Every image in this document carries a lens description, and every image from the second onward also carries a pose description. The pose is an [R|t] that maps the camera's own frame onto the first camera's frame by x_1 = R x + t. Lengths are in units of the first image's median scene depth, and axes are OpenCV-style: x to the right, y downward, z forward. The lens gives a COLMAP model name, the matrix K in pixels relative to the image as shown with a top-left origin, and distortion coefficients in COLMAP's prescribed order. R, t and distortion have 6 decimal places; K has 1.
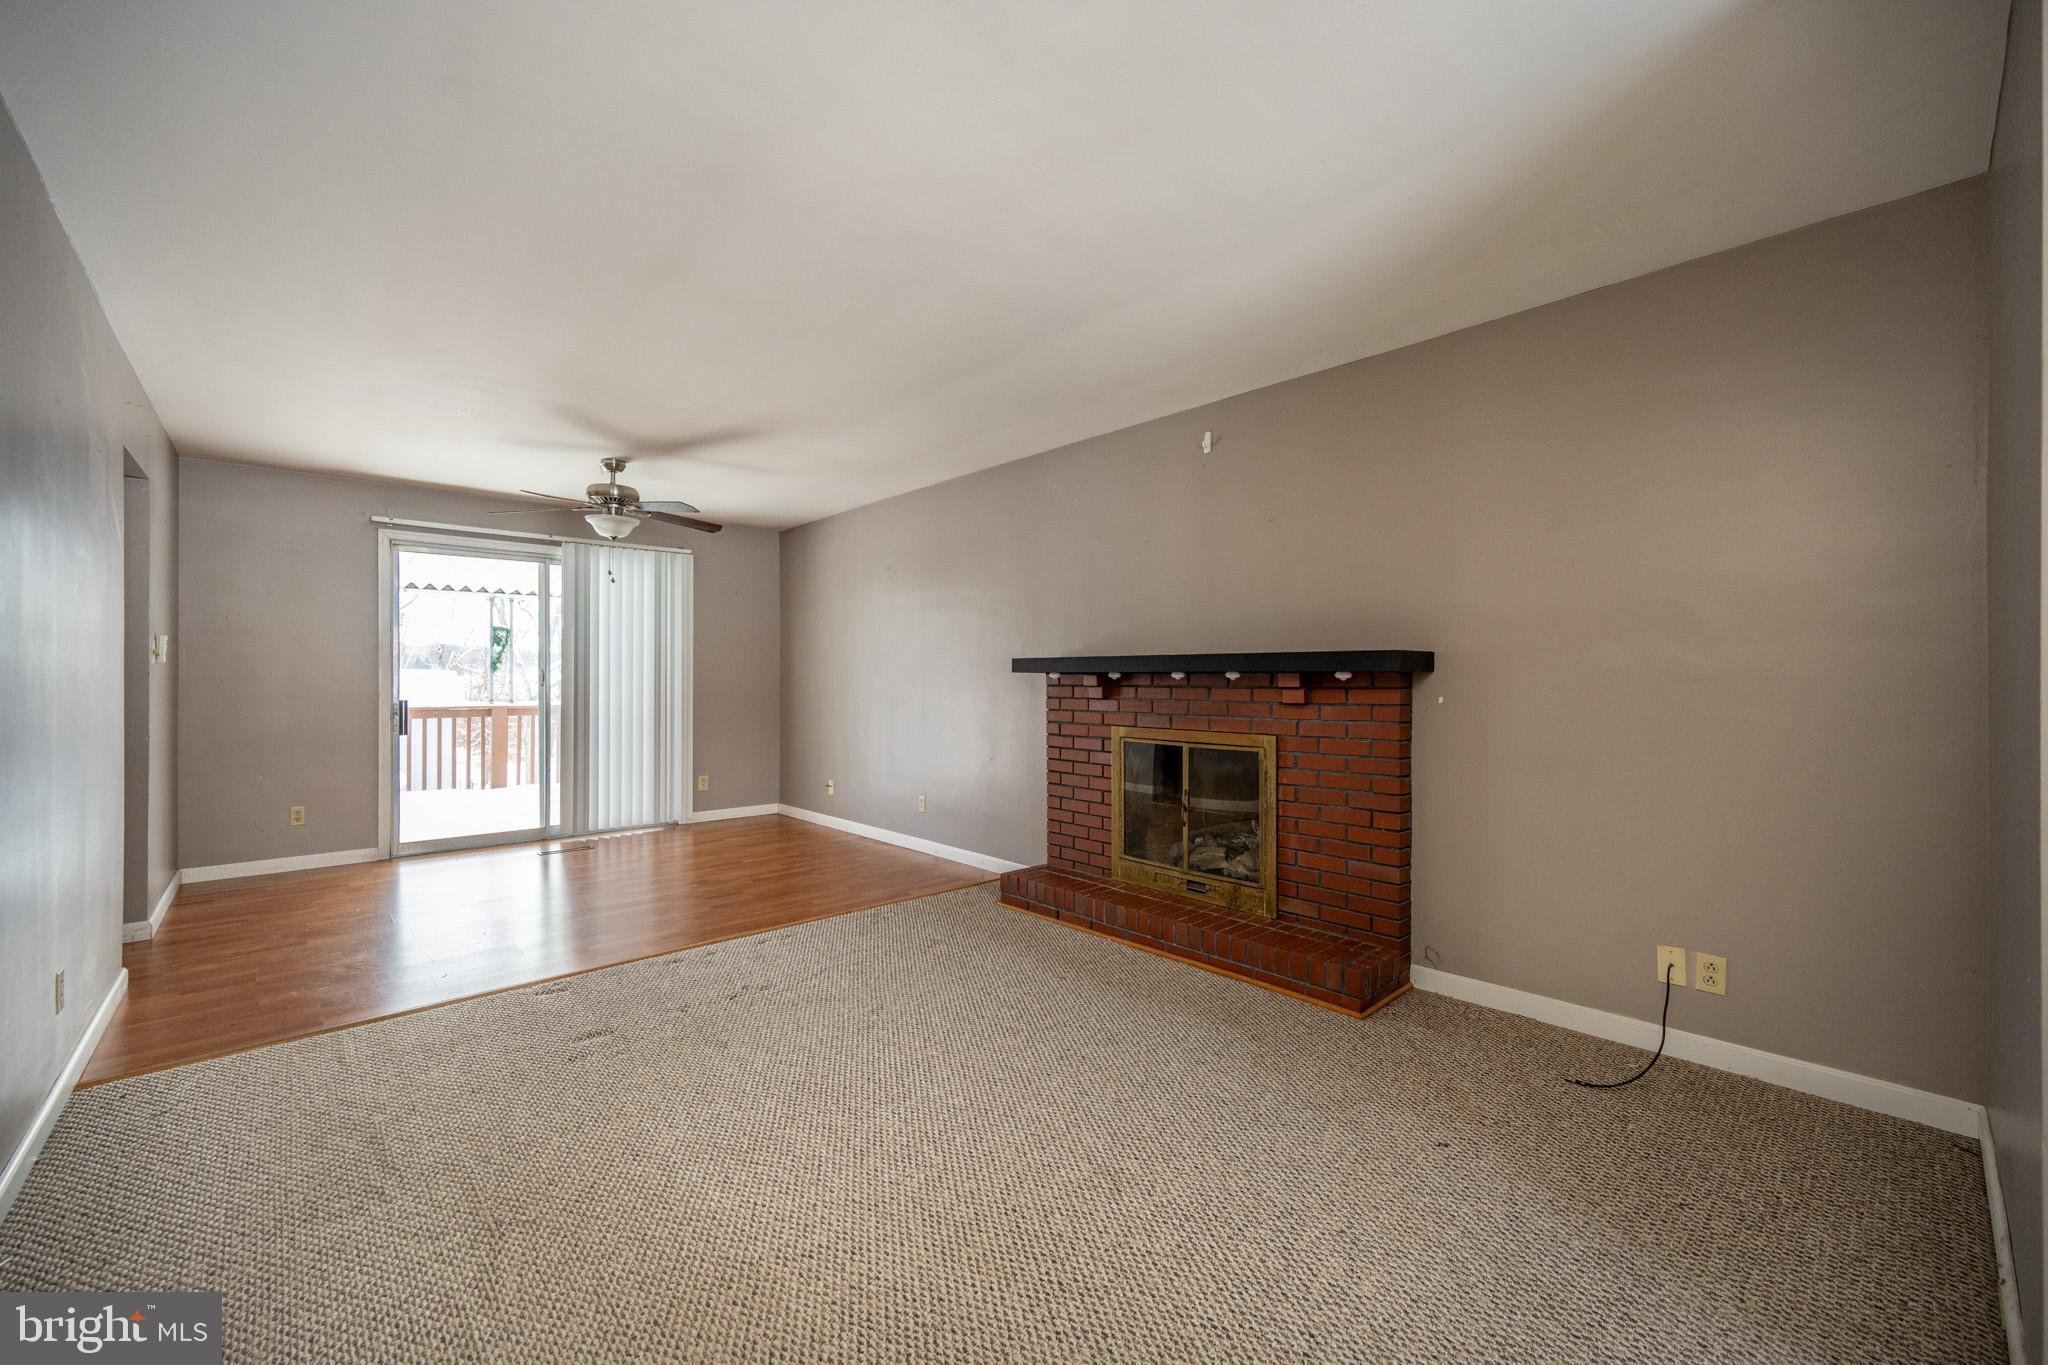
lens RADIAL K [[833.7, 0, 1035.2], [0, 833.7, 694.6], [0, 0, 1]] dist [-0.002289, 0.000085]
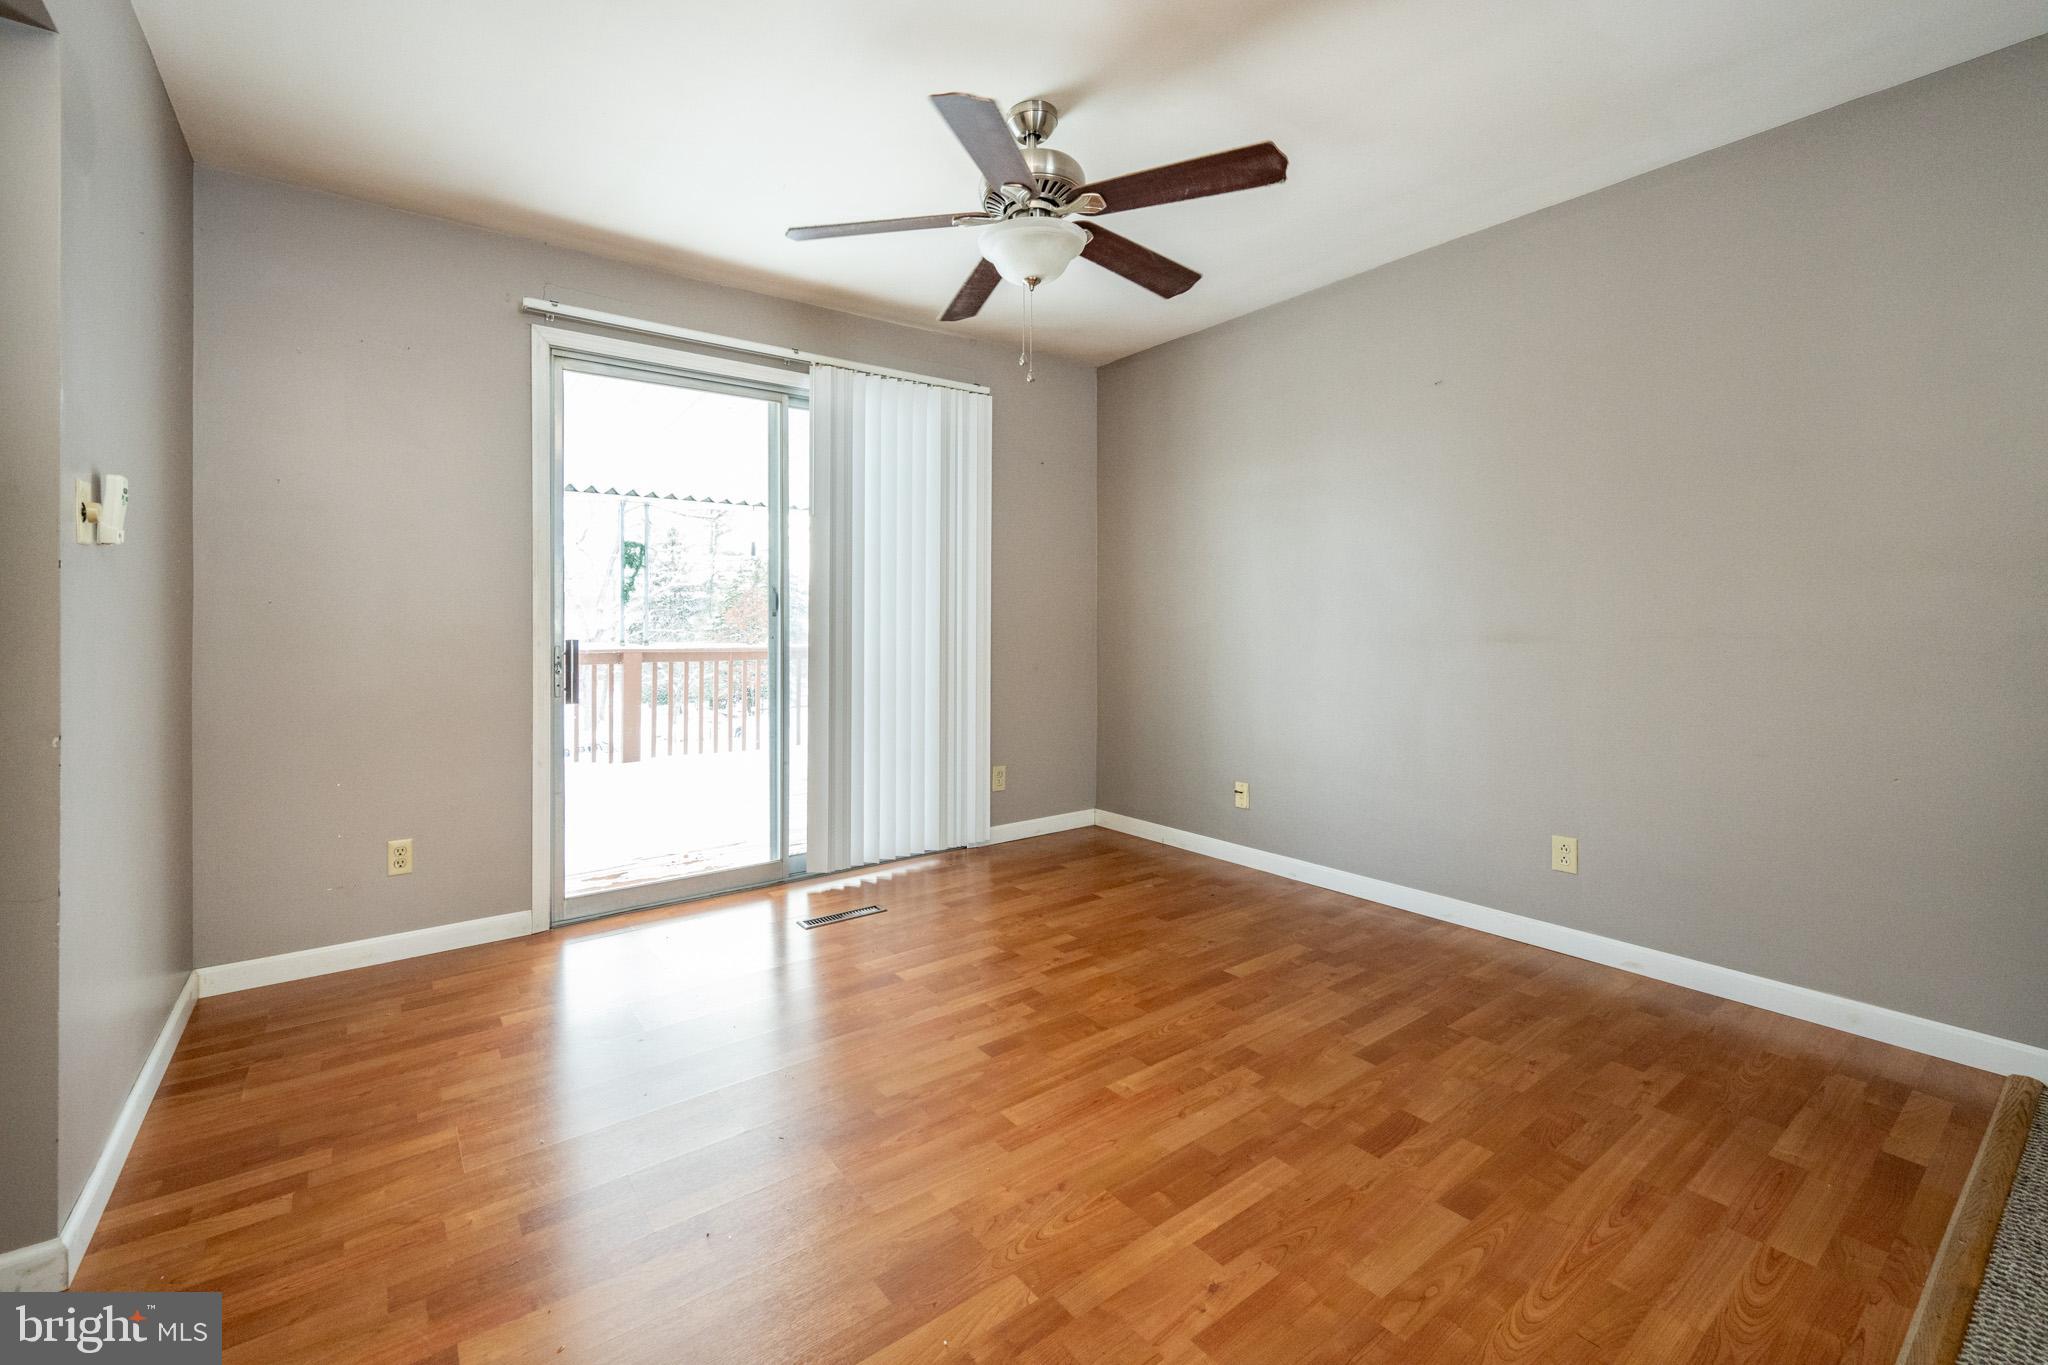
lens RADIAL K [[866.7, 0, 955.6], [0, 866.7, 641.7], [0, 0, 1]] dist [-0.000150, -0.000996]
pose [[0.991093, 0.001591, -0.133162, -0.560733], [-0.000887, 0.999985, 0.005348, 0.006026], [0.133169, -0.005182, 0.991080, 0.607206]]
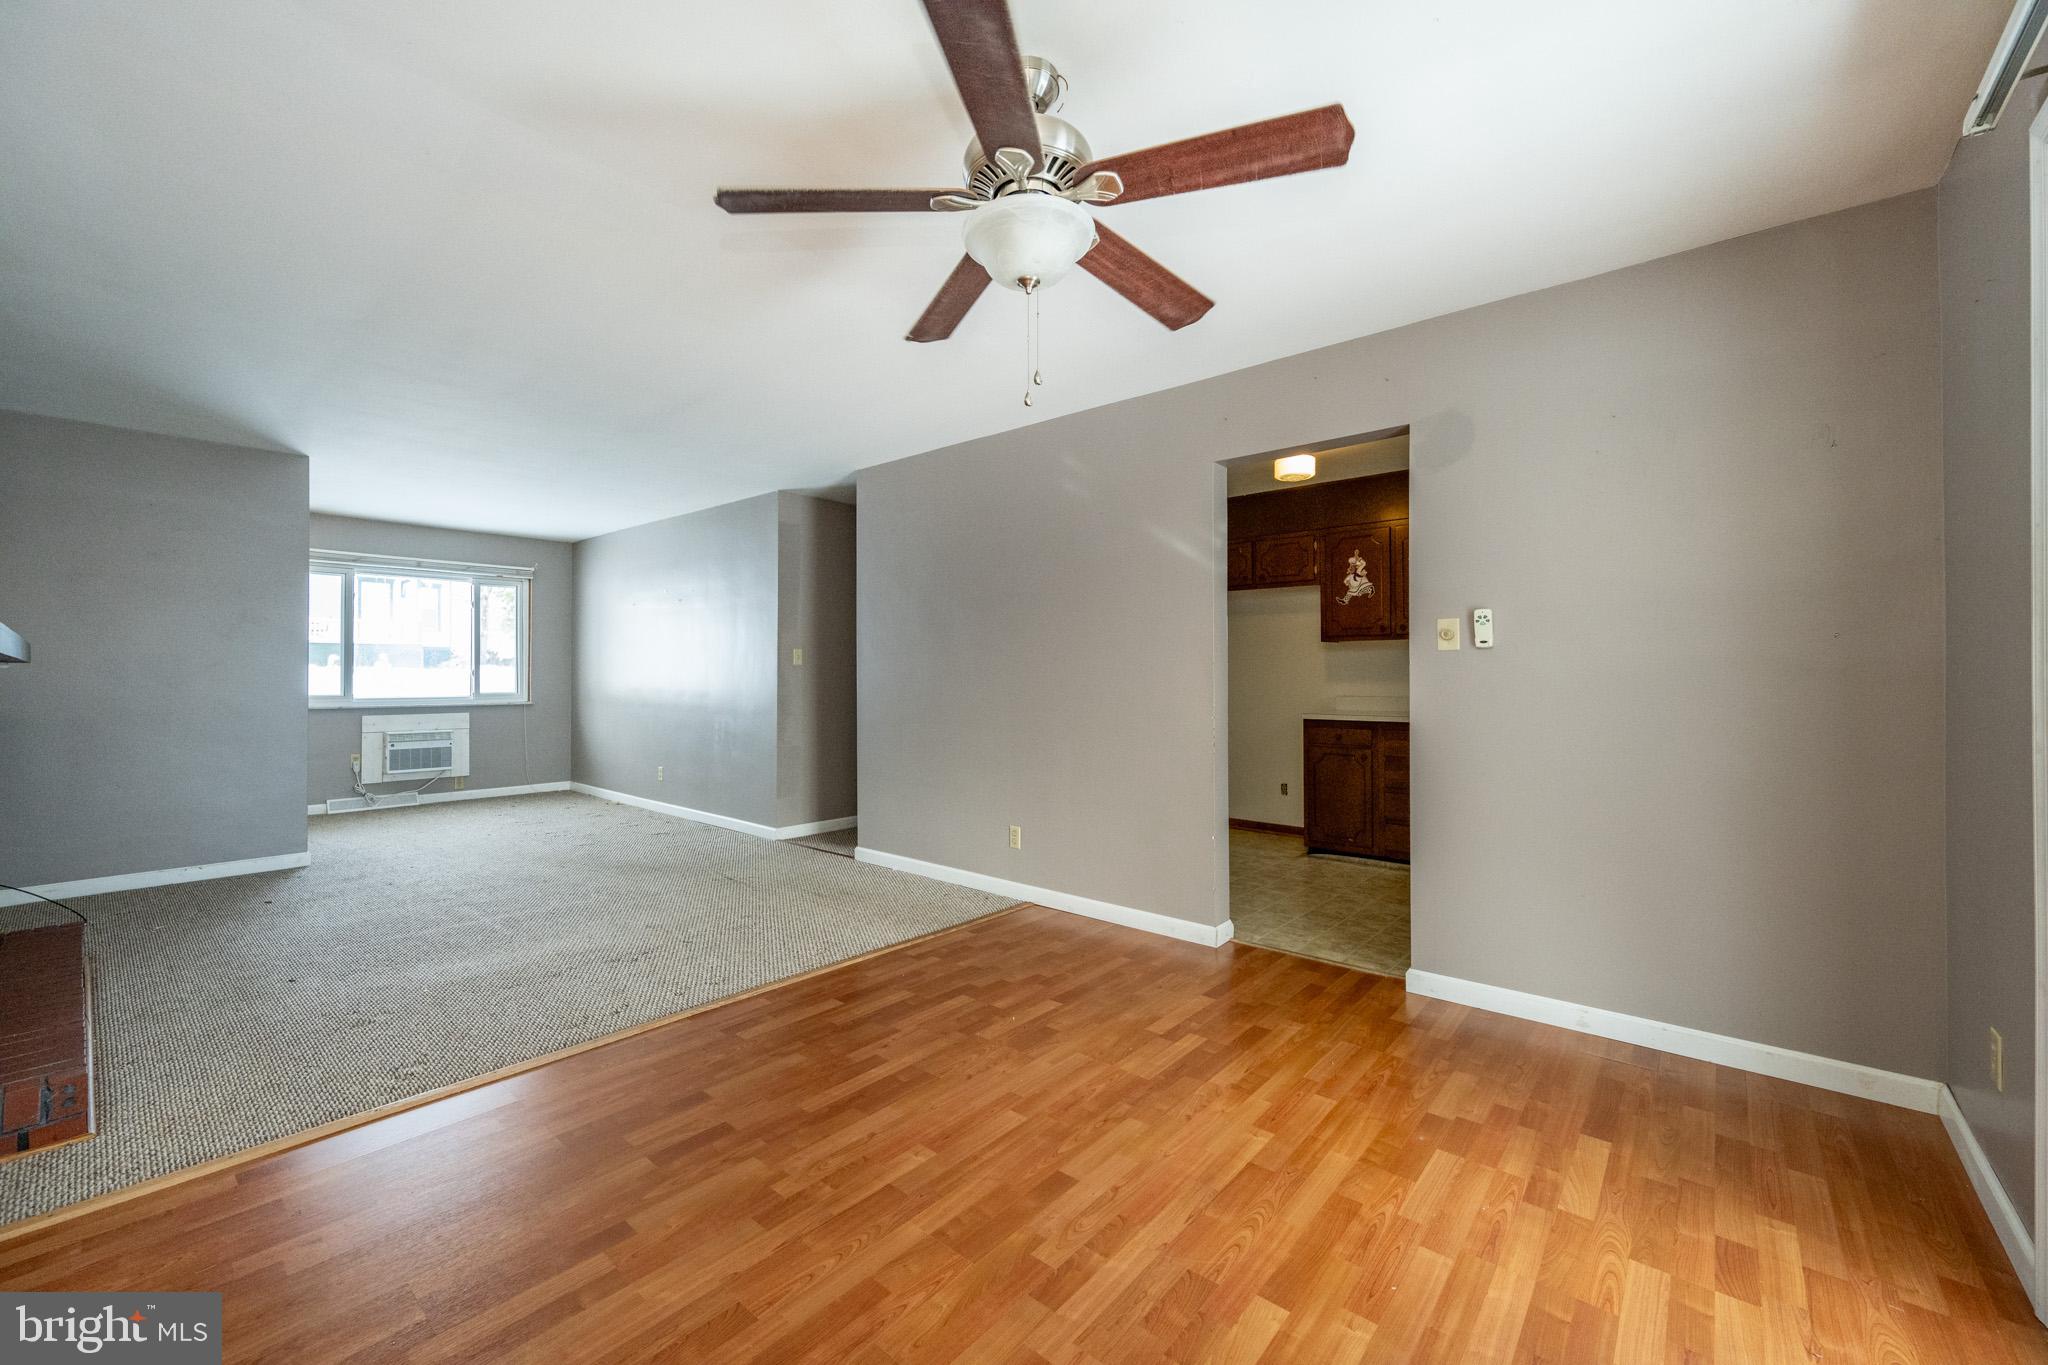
lens RADIAL K [[833.7, 0, 1026.9], [0, 833.7, 673.7], [0, 0, 1]] dist [-0.002289, 0.000085]
pose [[-0.992057, -0.002476, -0.125762, -0.532427], [-0.004888, 0.999810, 0.018875, -0.027658], [0.125691, 0.019340, -0.991881, 1.555859]]
